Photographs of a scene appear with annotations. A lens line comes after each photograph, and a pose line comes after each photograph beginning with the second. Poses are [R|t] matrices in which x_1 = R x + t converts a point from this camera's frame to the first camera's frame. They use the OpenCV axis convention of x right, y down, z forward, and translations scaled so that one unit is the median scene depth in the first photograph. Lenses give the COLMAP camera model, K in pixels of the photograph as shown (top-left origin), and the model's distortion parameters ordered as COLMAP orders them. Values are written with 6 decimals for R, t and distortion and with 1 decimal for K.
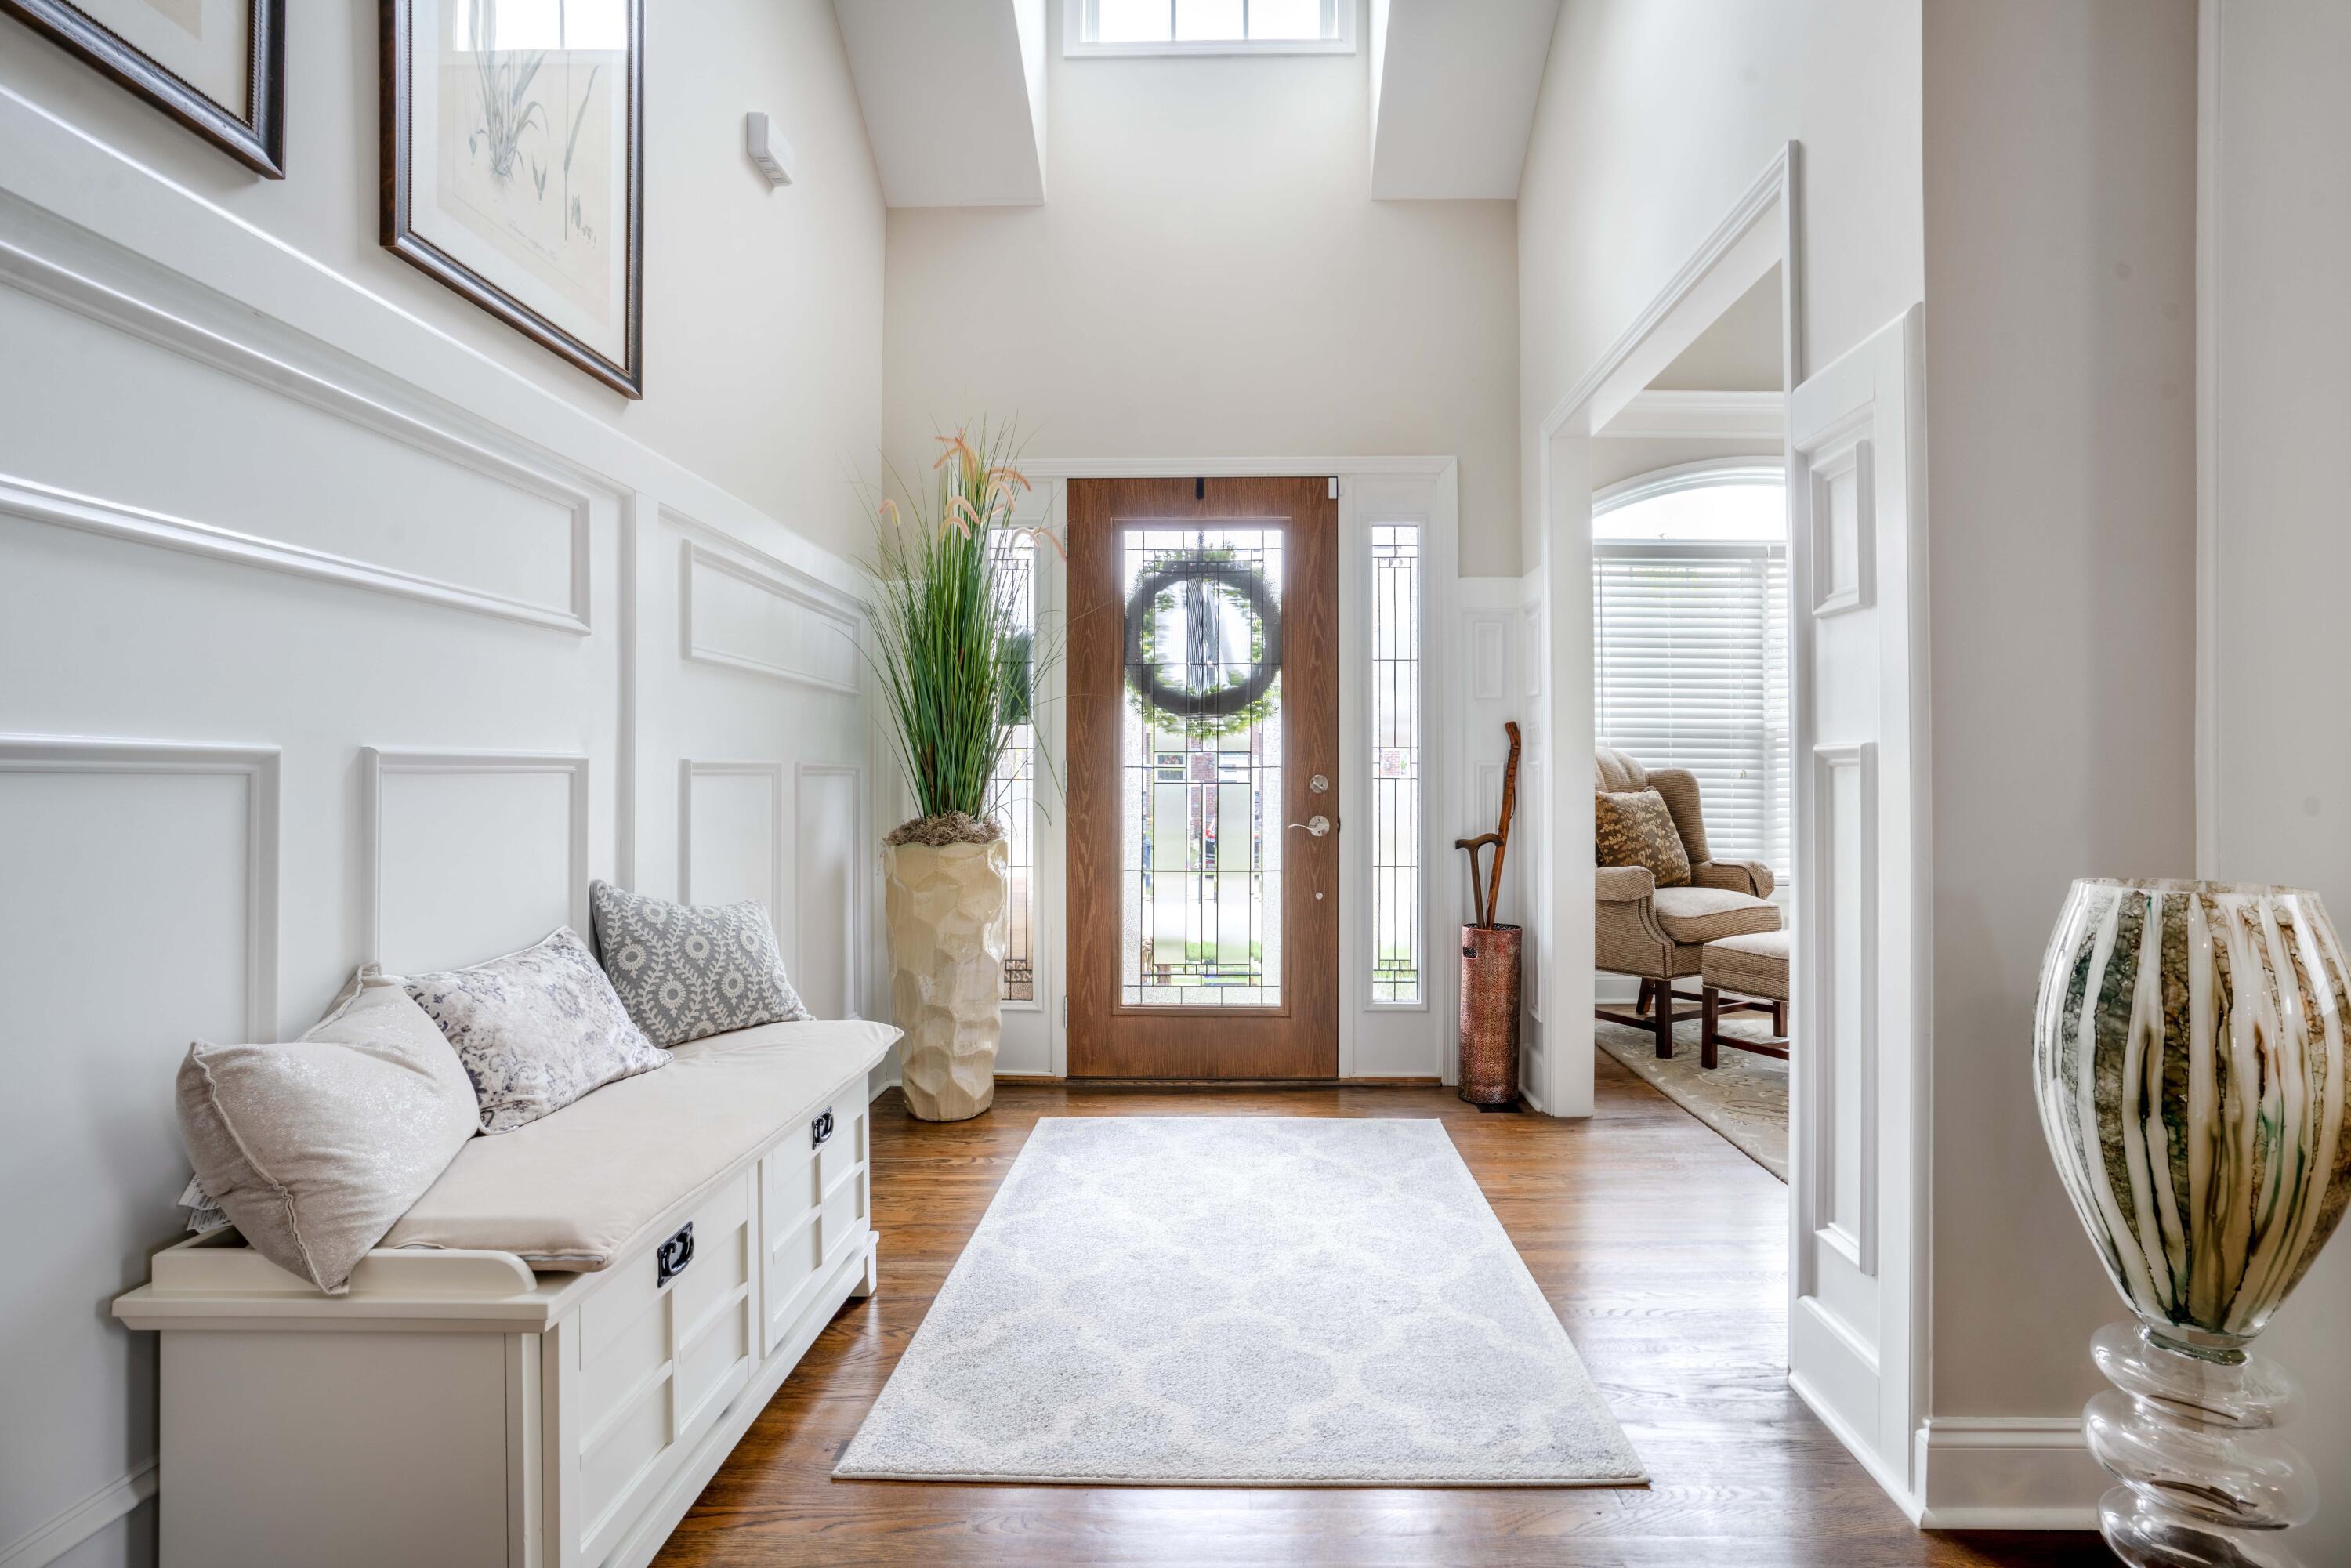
lens RADIAL K [[1156.2, 0, 1214.6], [0, 1156.2, 772.7], [0, 0, 1]] dist [-0.054595, 0.023271]
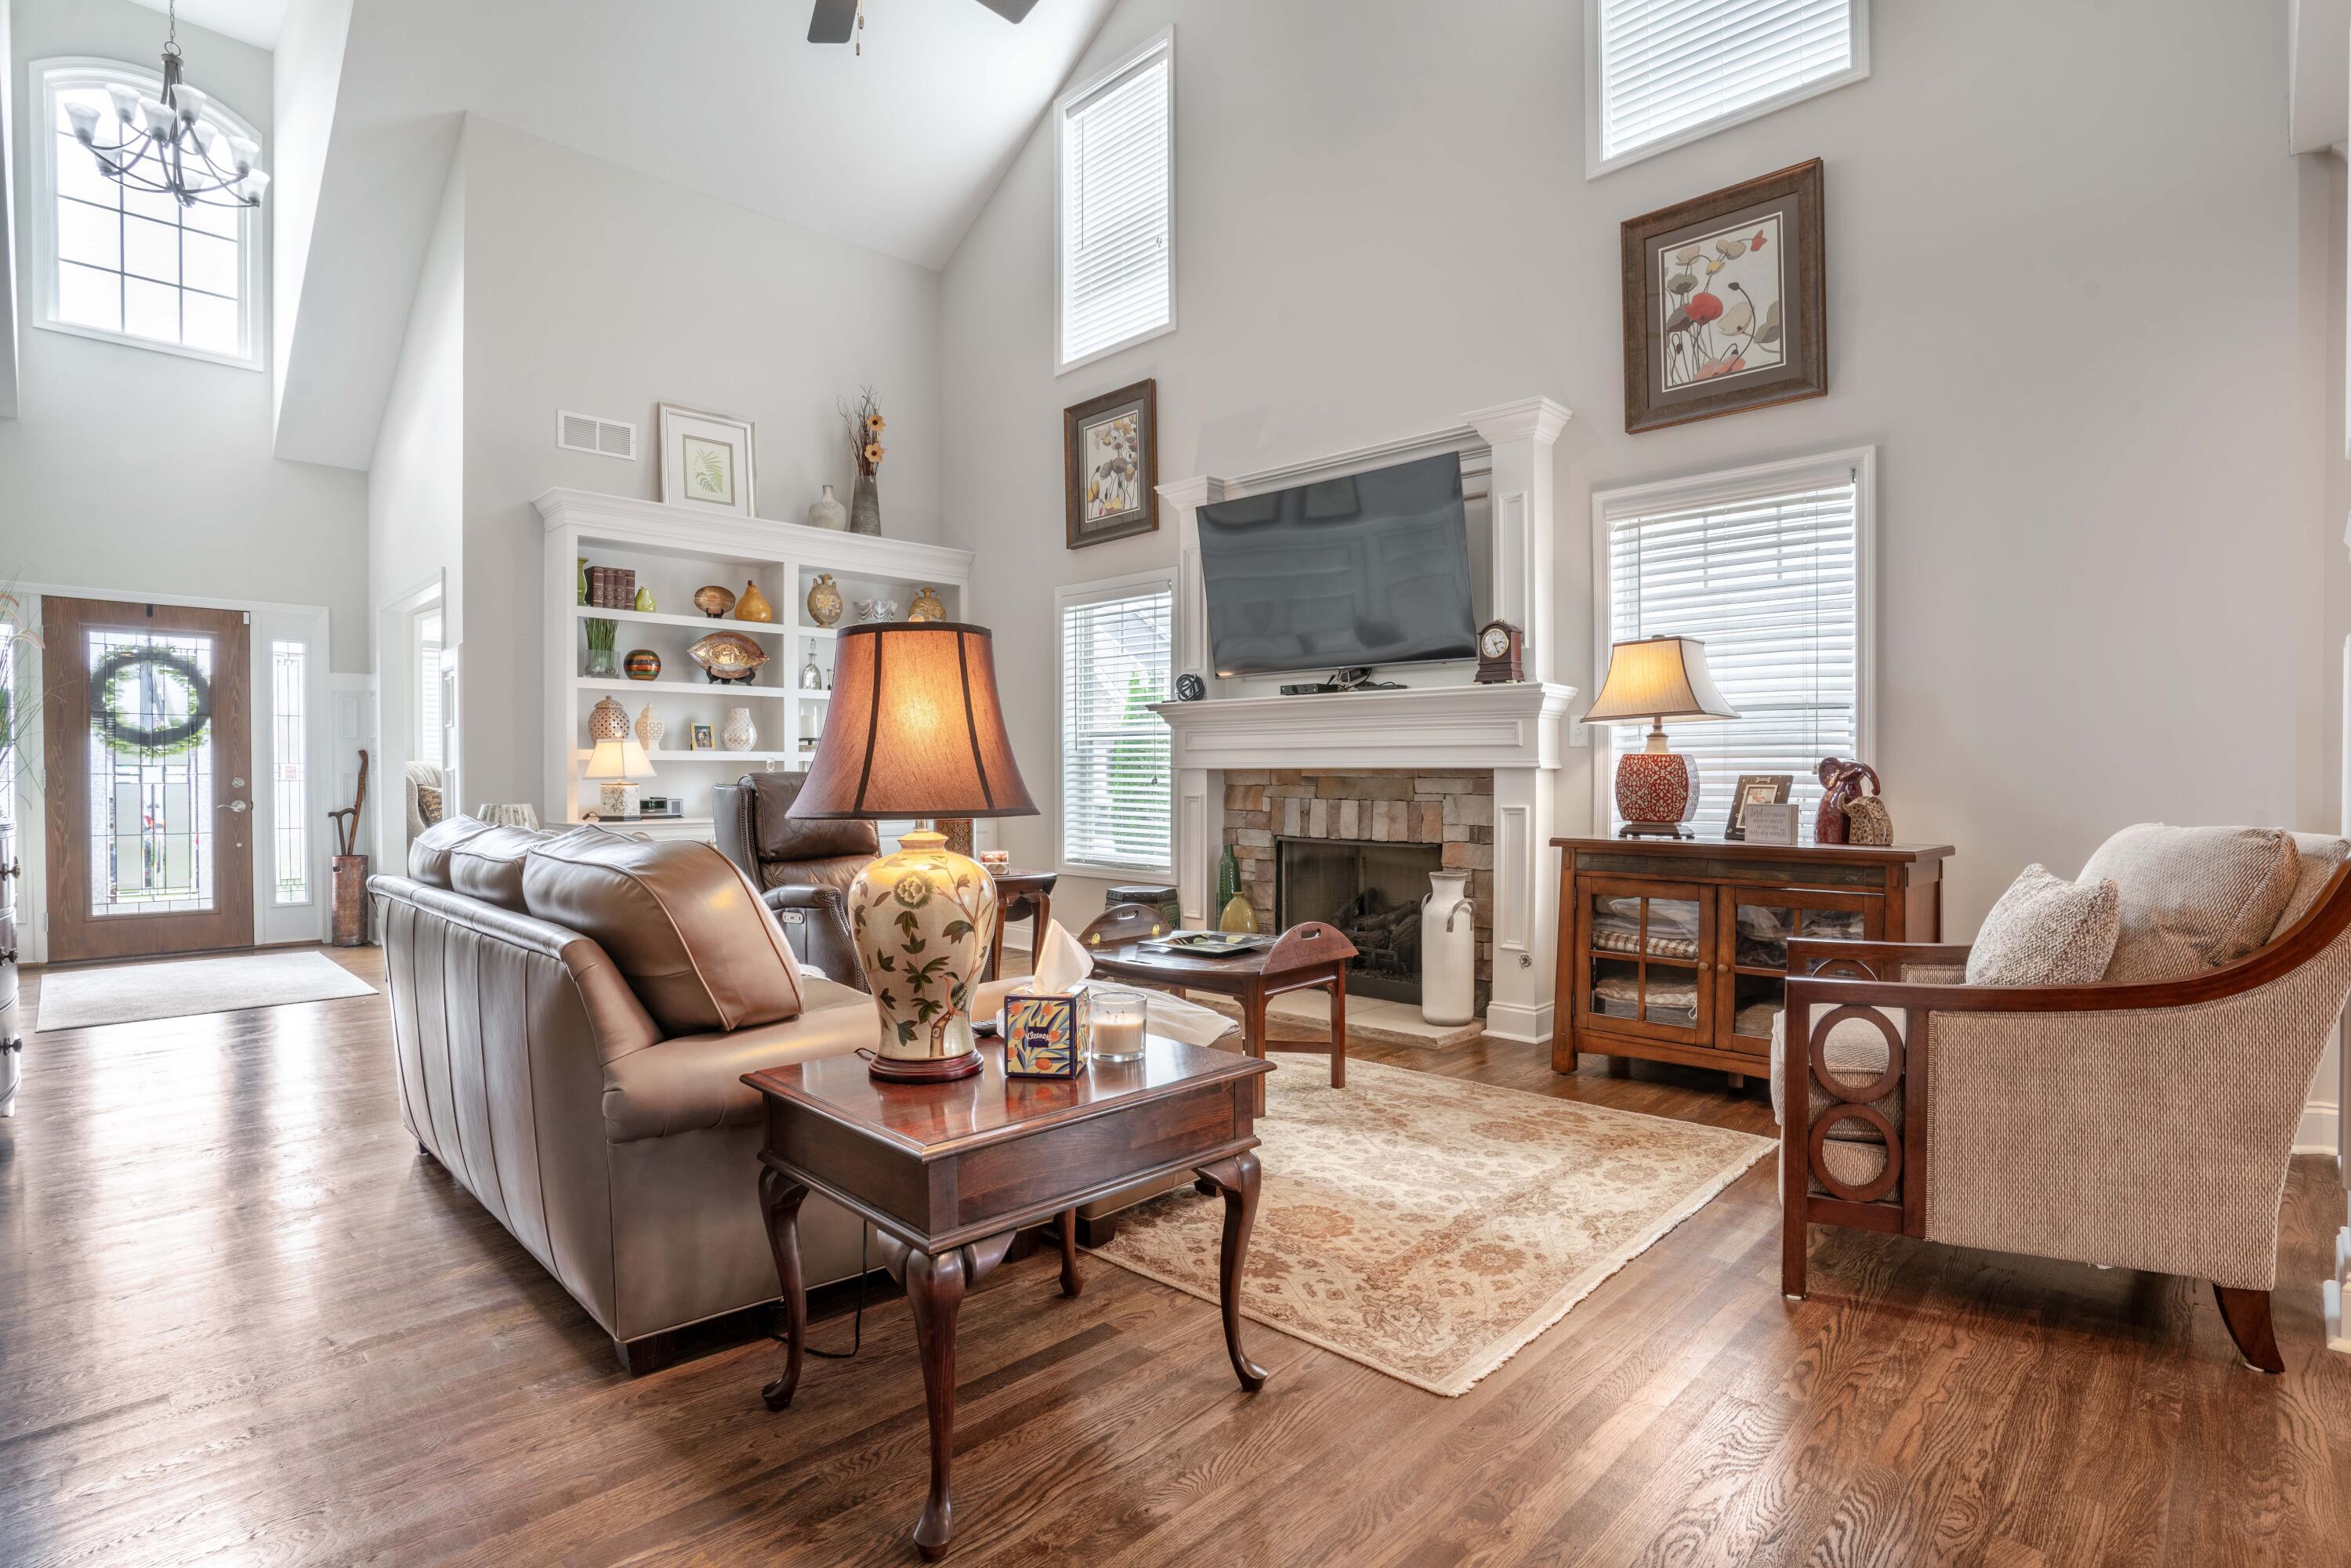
lens RADIAL K [[1156.2, 0, 1162.0], [0, 1156.2, 792.2], [0, 0, 1]] dist [-0.054595, 0.023271]
pose [[0.699047, -0.011816, 0.714978, -0.157213], [-0.008061, 0.999670, 0.024403, -0.030131], [-0.715031, -0.022822, 0.698721, -1.250835]]
